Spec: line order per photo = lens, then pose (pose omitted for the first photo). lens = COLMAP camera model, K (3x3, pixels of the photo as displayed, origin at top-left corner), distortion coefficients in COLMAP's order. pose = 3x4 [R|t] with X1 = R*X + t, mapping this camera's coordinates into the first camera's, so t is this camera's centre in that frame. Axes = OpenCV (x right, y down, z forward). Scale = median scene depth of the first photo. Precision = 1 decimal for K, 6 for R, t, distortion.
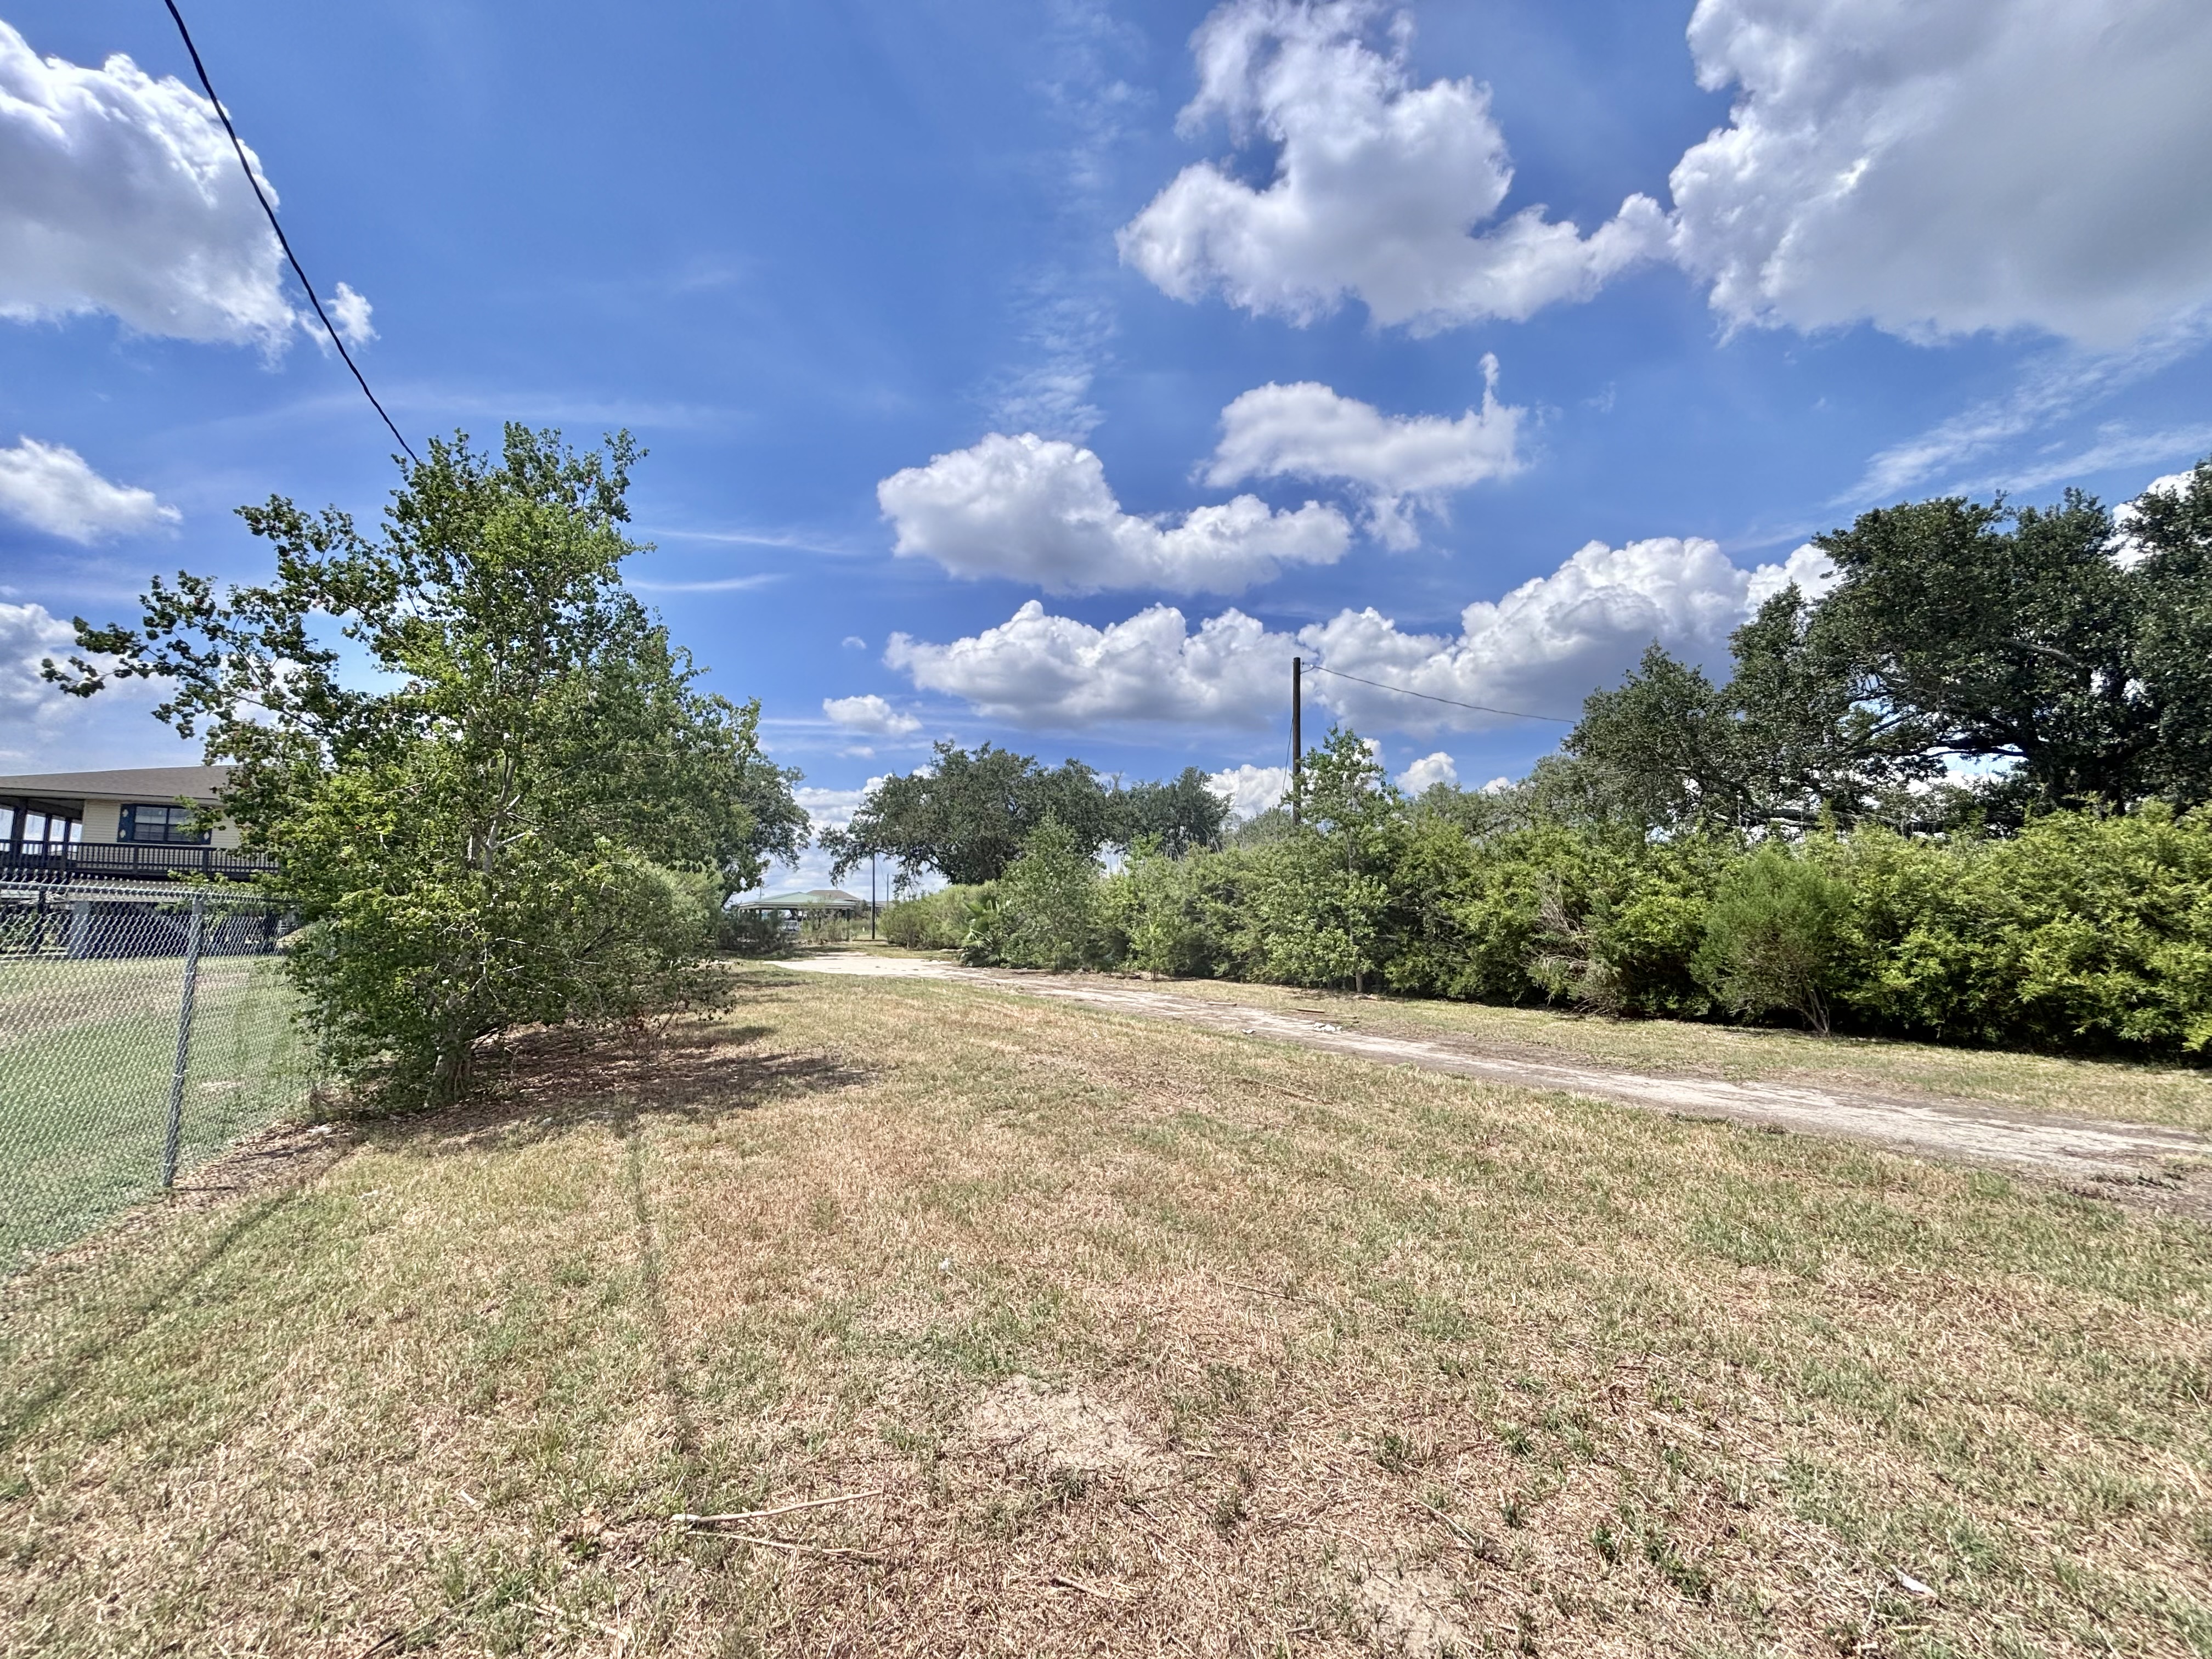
lens RADIAL K [[897.7, 0, 1104.6], [0, 897.7, 837.6], [0, 0, 1]] dist [-0.012965, 0.001243]
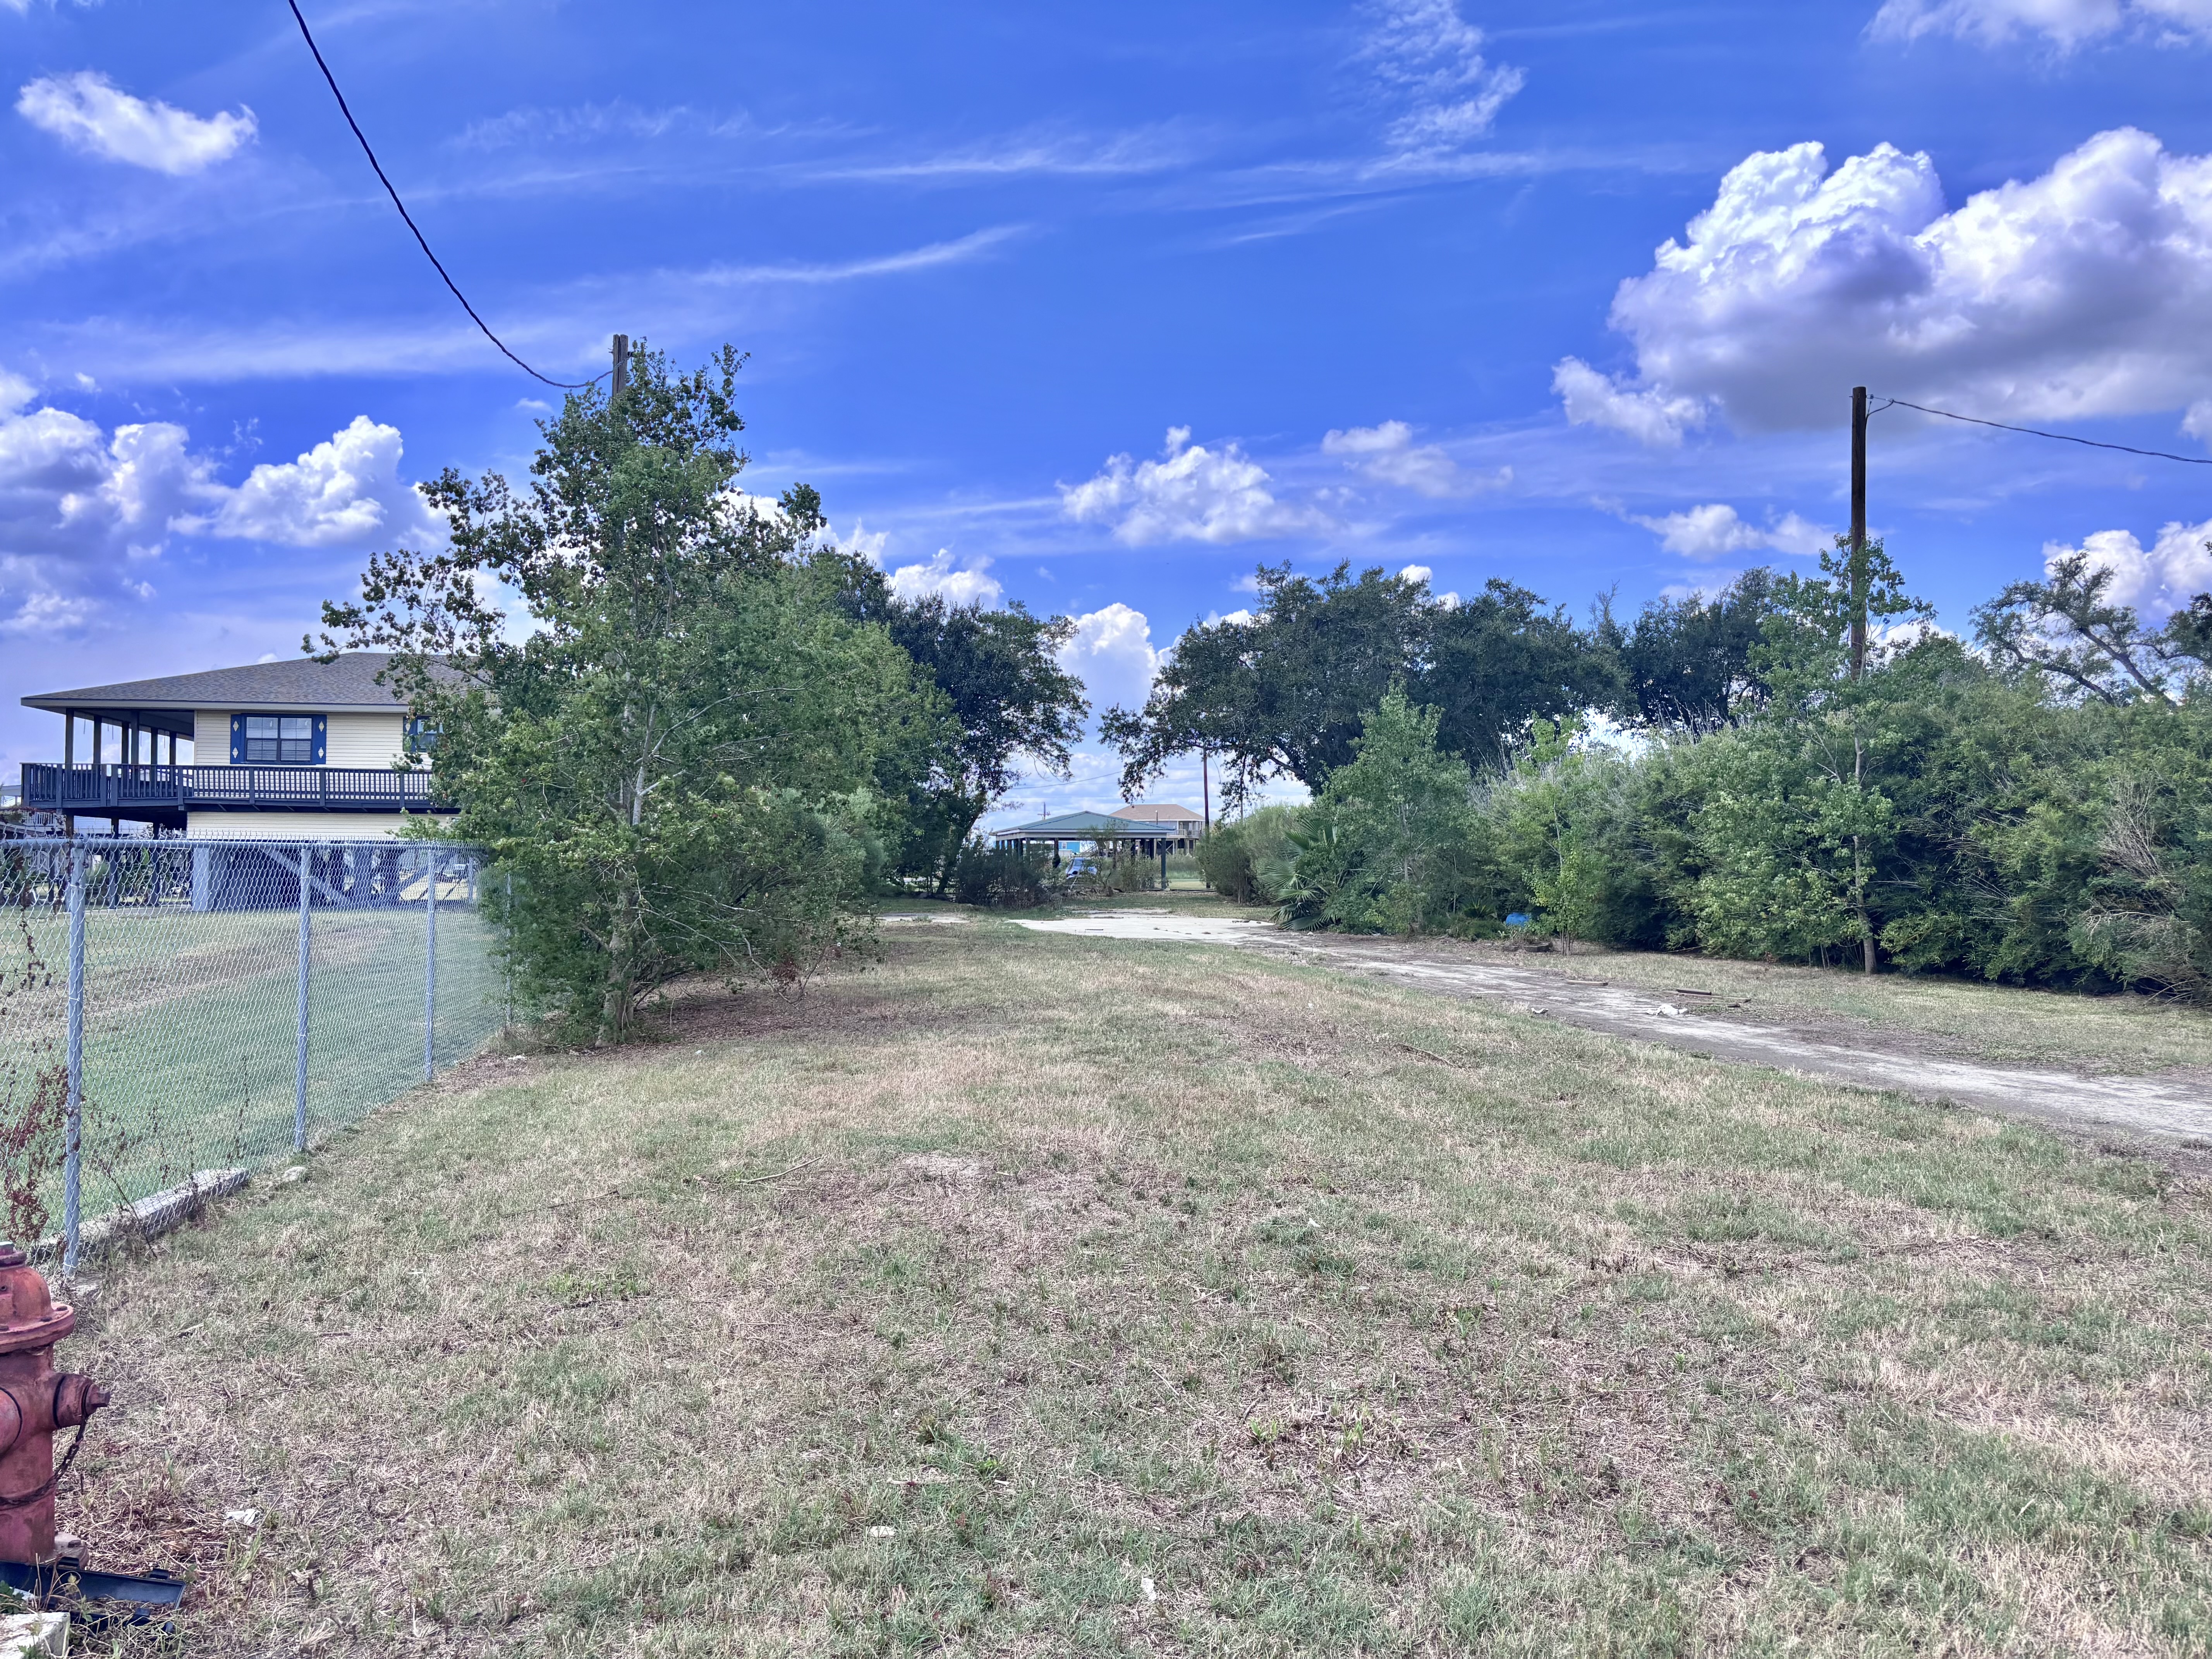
lens RADIAL K [[1670.6, 0, 1109.0], [0, 1670.6, 839.4], [0, 0, 1]] dist [-0.064386, -0.003707]
pose [[0.946650, -0.006558, -0.322198, 0.171692], [0.032167, 0.996723, 0.074222, -0.019591], [0.320656, -0.080626, 0.943758, -0.242595]]
